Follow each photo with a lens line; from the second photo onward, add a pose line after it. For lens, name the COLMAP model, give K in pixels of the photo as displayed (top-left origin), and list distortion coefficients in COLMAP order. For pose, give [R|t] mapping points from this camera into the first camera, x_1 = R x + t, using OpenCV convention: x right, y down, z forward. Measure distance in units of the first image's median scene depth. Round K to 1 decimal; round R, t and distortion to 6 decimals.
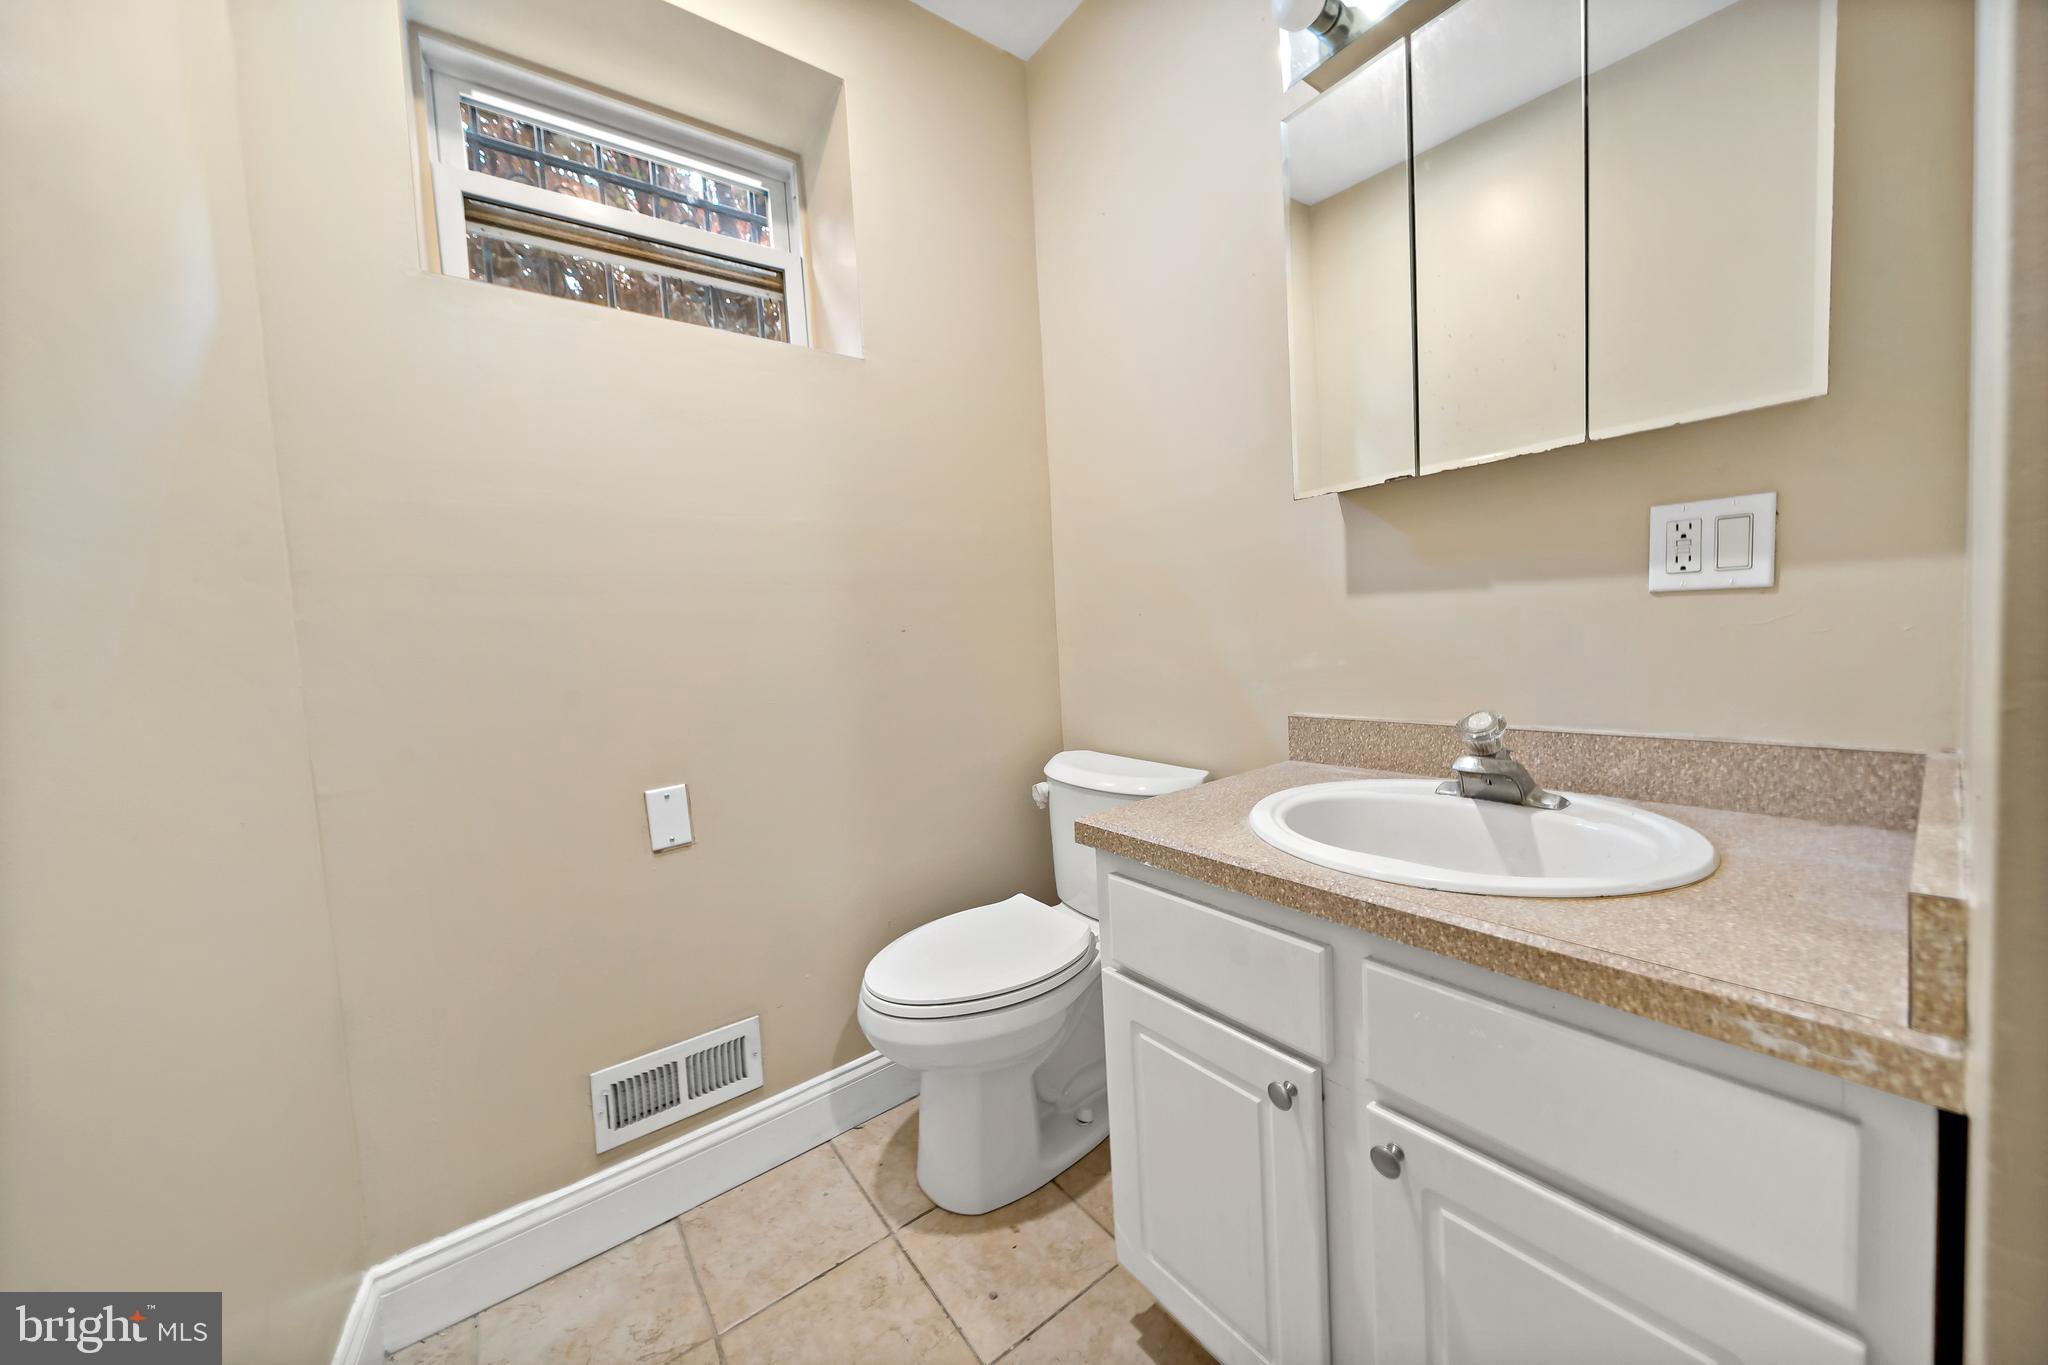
lens RADIAL K [[710.5, 0, 1025.9], [0, 710.5, 683.0], [0, 0, 1]] dist [0.000264, 0.000241]
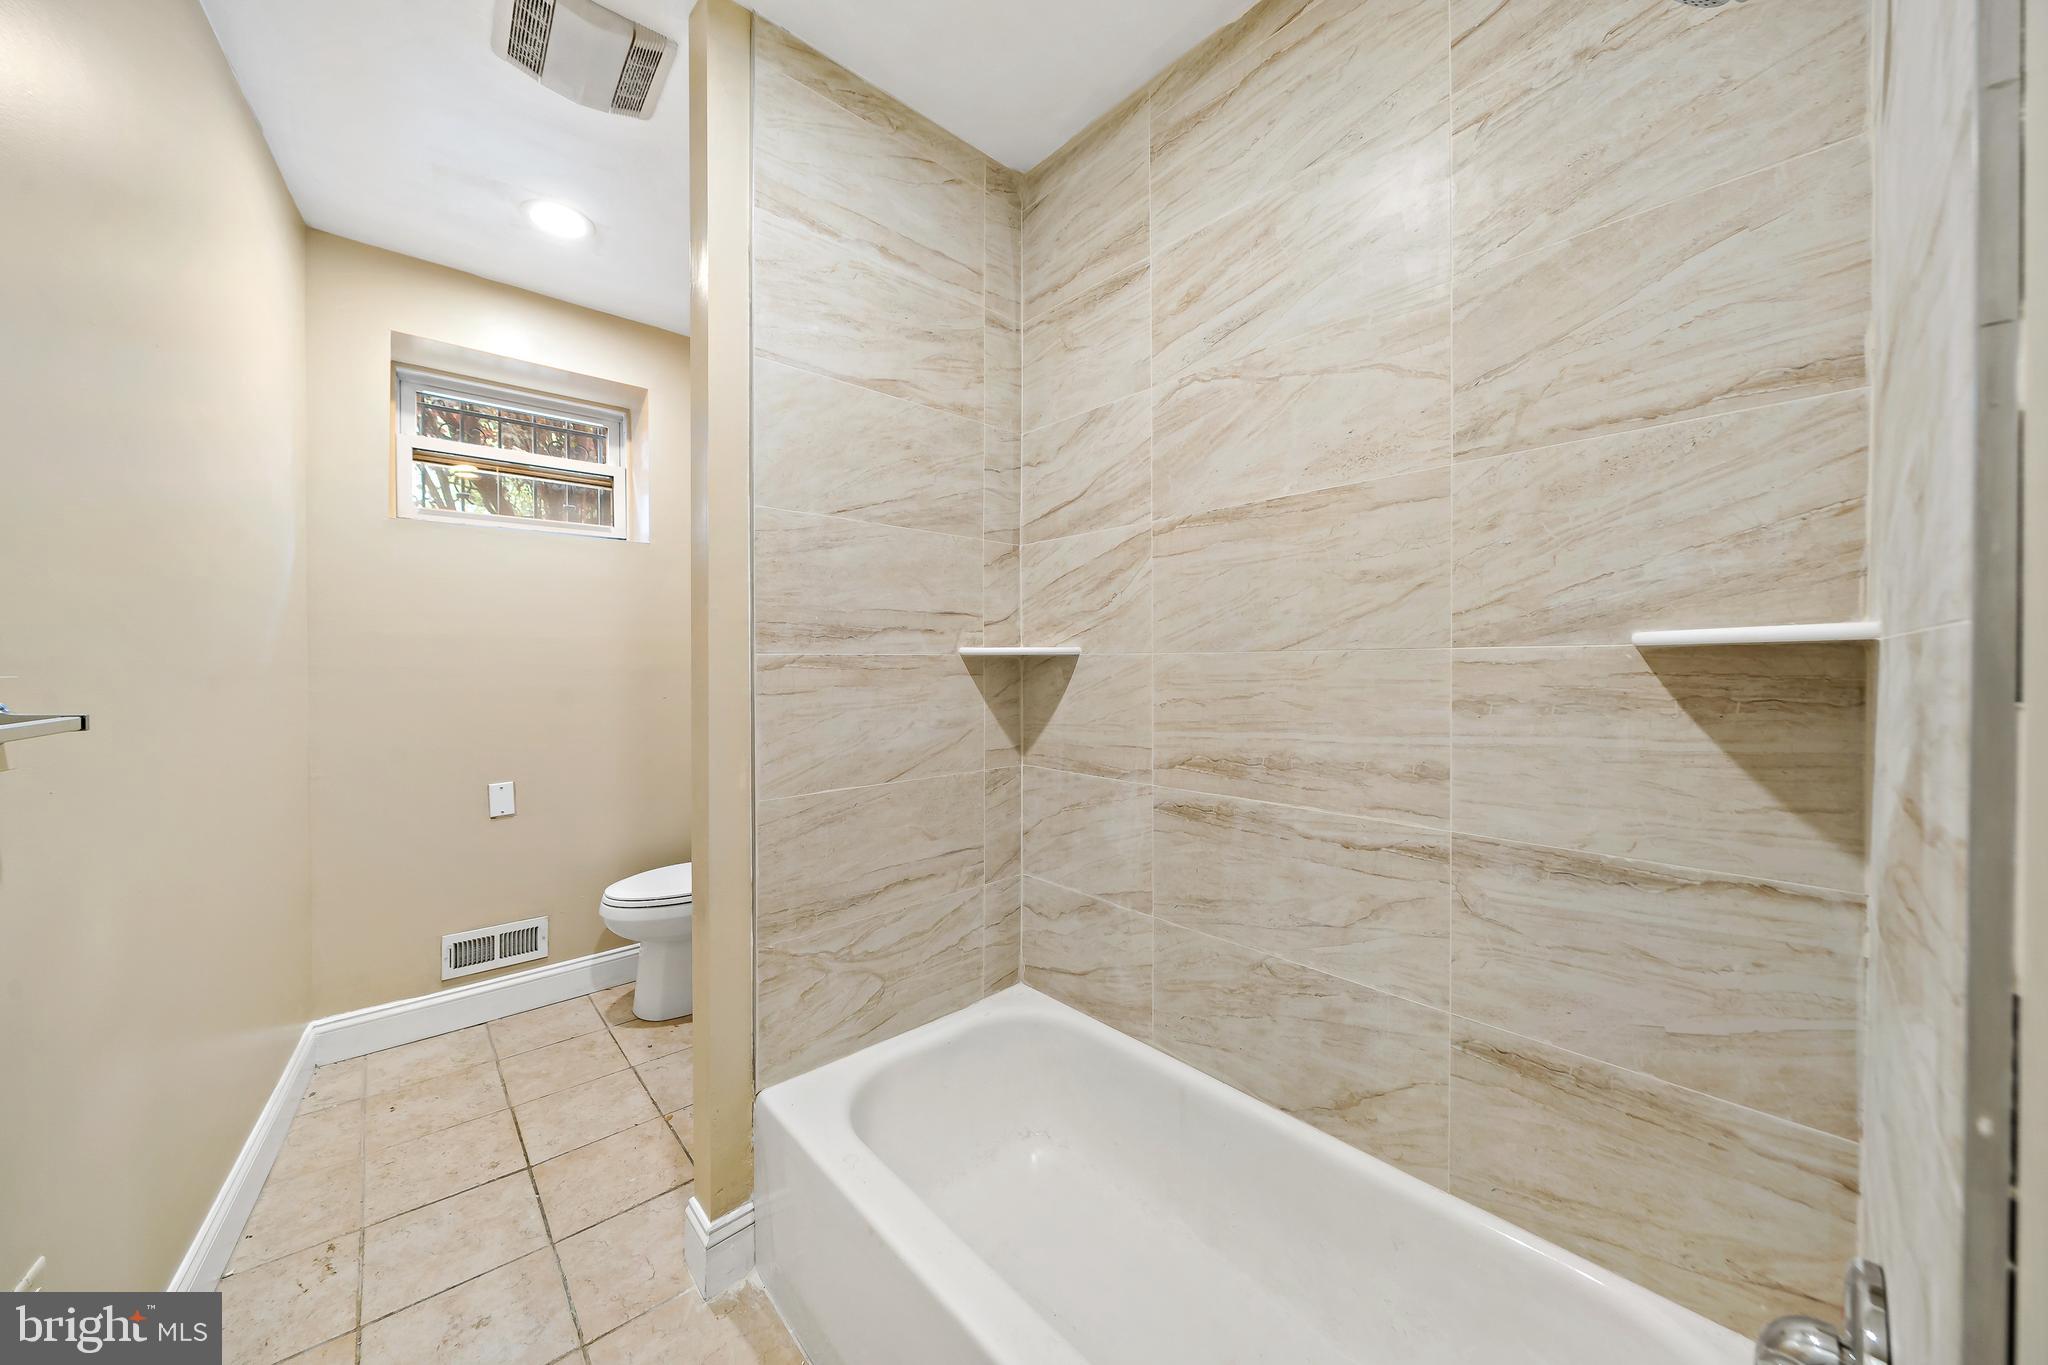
lens RADIAL K [[710.5, 0, 1023.5], [0, 710.5, 674.1], [0, 0, 1]] dist [0.000264, 0.000241]
pose [[0.993804, 0.054628, 0.096791, 0.633491], [-0.049224, 0.997139, -0.057371, -0.092762], [-0.099648, 0.052251, 0.993650, -0.961986]]
